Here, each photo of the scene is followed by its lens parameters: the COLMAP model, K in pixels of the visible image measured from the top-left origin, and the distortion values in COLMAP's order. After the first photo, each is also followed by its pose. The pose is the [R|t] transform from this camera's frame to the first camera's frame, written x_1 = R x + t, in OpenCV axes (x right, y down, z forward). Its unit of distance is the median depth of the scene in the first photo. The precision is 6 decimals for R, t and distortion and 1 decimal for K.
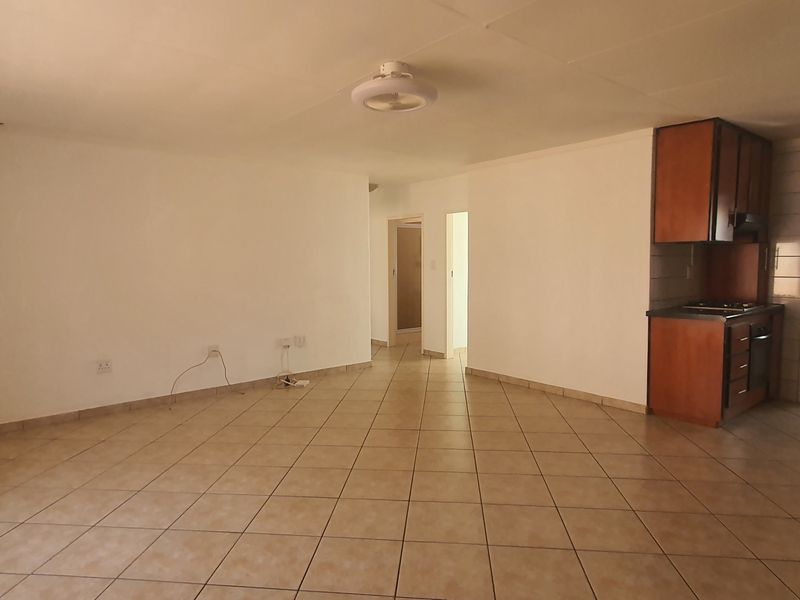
lens RADIAL K [[509.0, 0, 391.8], [0, 509.0, 301.2], [0, 0, 1]] dist [-0.000847, -0.002667]
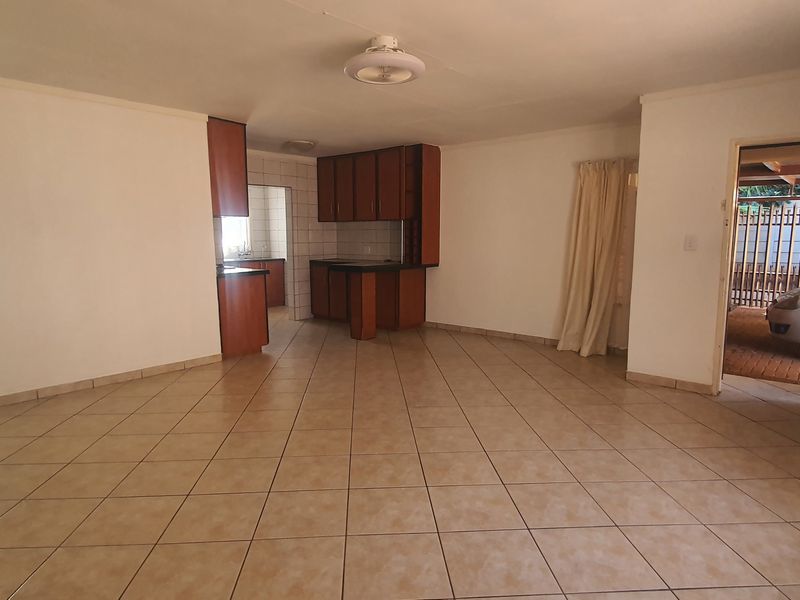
lens RADIAL K [[509.0, 0, 391.8], [0, 509.0, 301.2], [0, 0, 1]] dist [-0.000847, -0.002667]
pose [[-0.162959, -0.121332, 0.979144, -0.722425], [0.084045, 0.987096, 0.136304, -0.044849], [-0.983047, 0.104504, -0.150659, 0.788972]]
